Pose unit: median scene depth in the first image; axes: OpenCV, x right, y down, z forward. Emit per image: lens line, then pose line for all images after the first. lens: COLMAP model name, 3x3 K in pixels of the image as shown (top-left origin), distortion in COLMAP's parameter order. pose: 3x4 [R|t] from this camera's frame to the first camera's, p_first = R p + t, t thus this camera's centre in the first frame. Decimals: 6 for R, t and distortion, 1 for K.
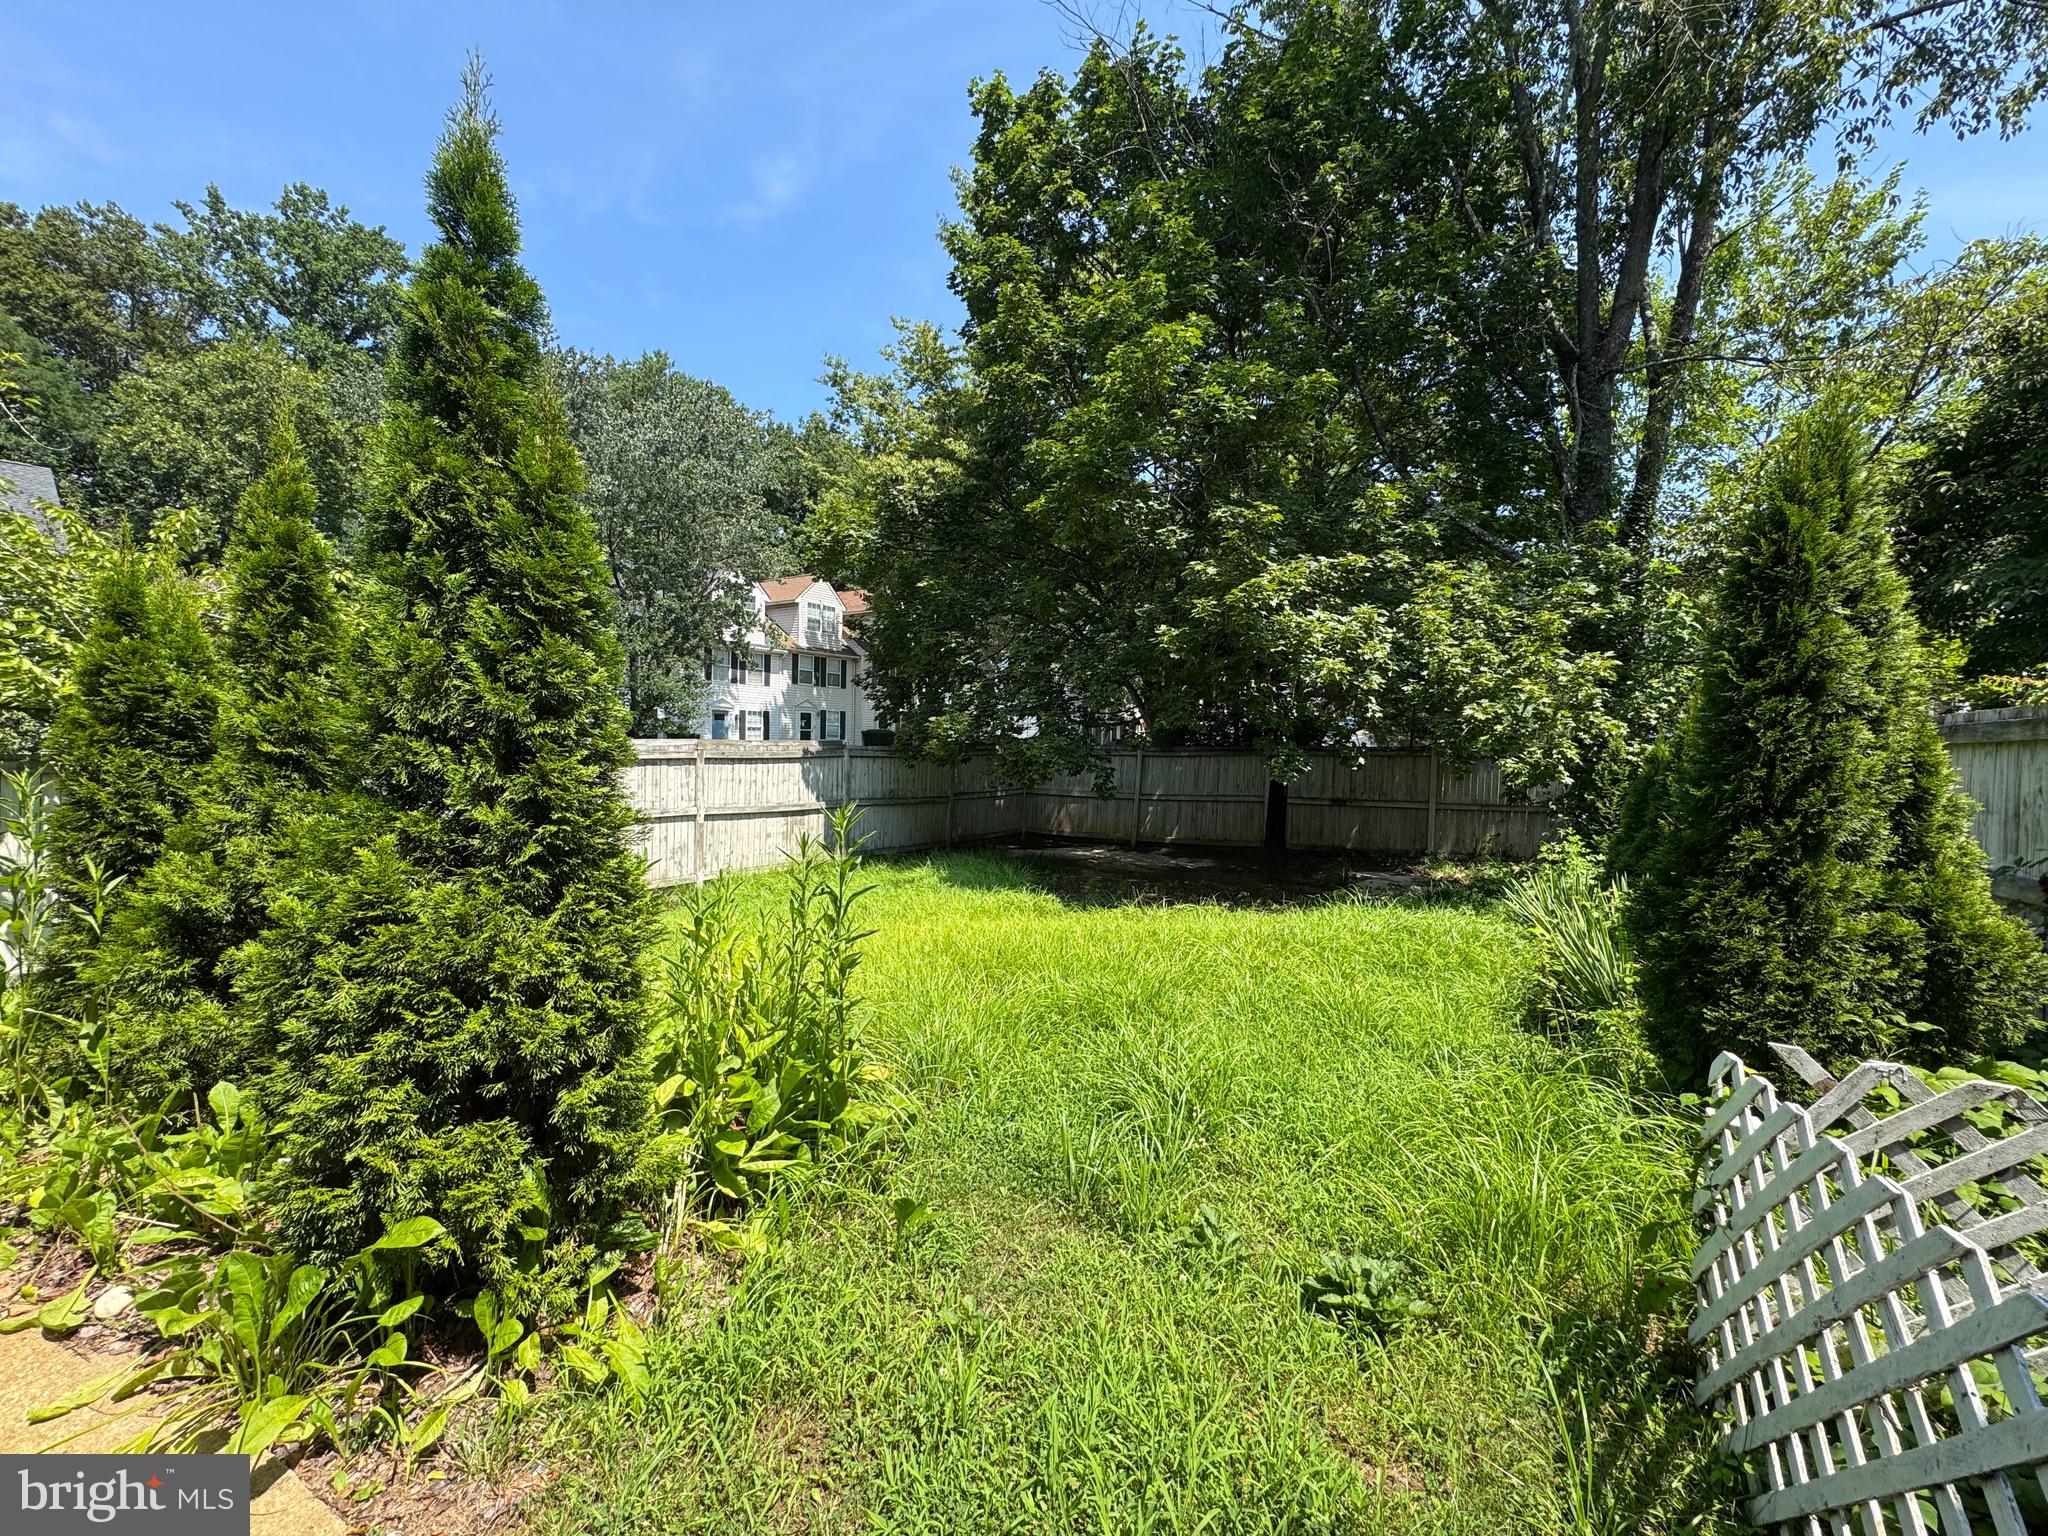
lens RADIAL K [[816.0, 0, 1024.8], [0, 816.0, 768.8], [0, 0, 1]] dist [-0.005587, 0.001140]
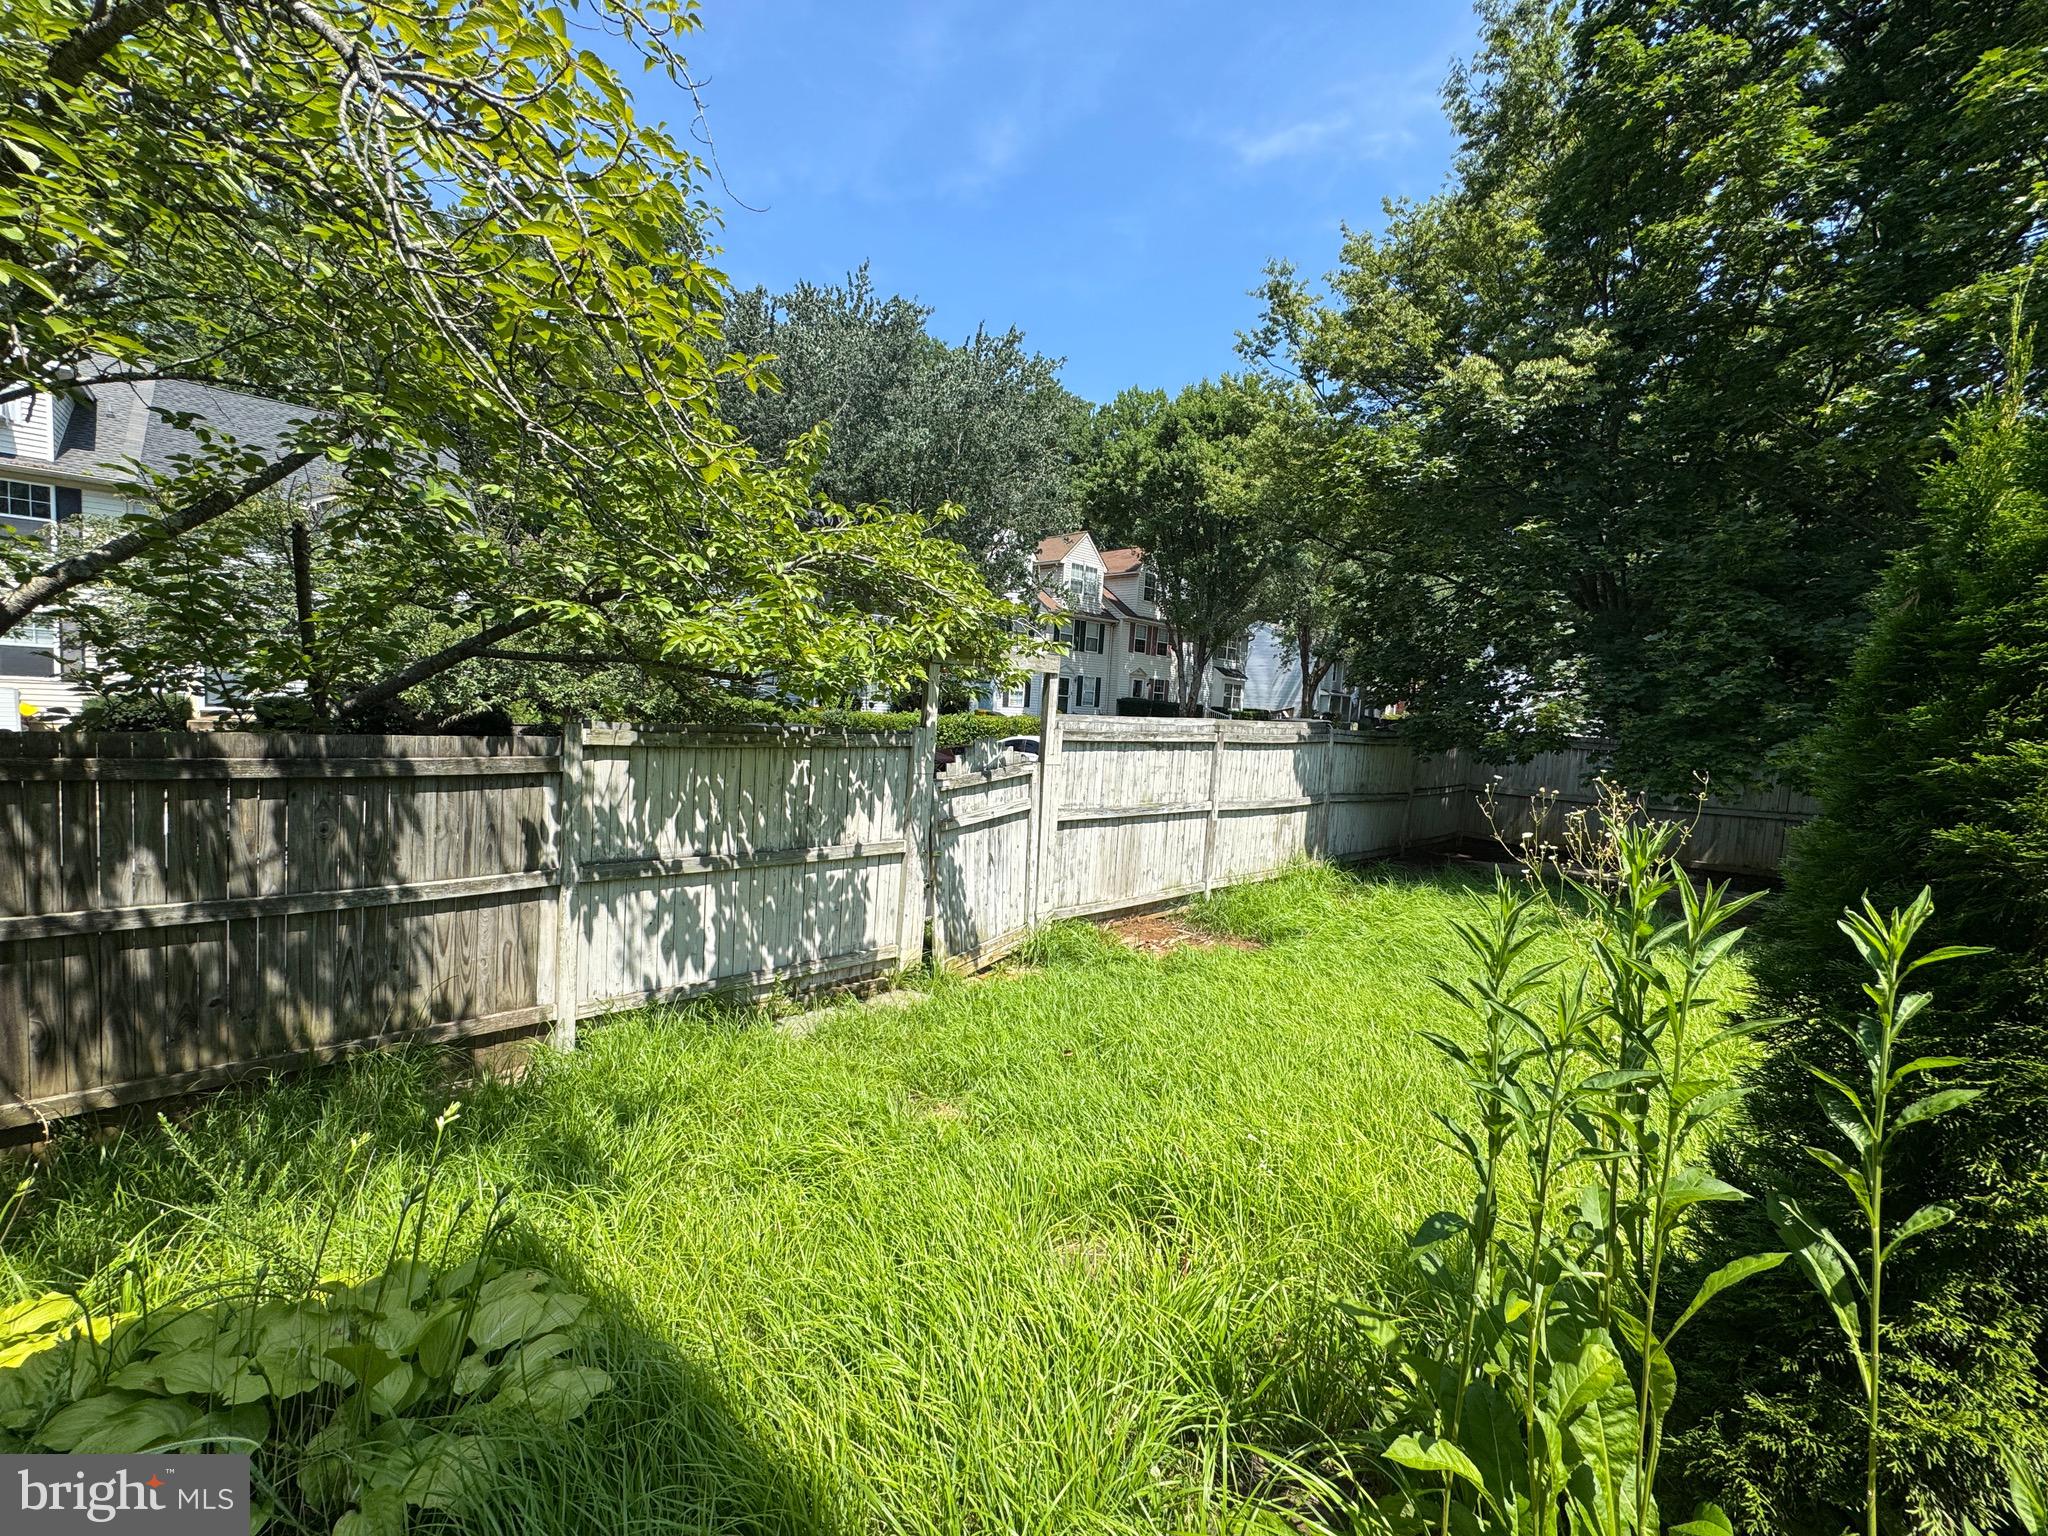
lens RADIAL K [[816.0, 0, 1023.2], [0, 816.0, 766.6], [0, 0, 1]] dist [-0.005587, 0.001140]
pose [[0.972721, 0.056979, -0.224873, -0.348337], [-0.048137, 0.997844, 0.044611, -0.013328], [0.226930, -0.032569, 0.973366, 0.135160]]
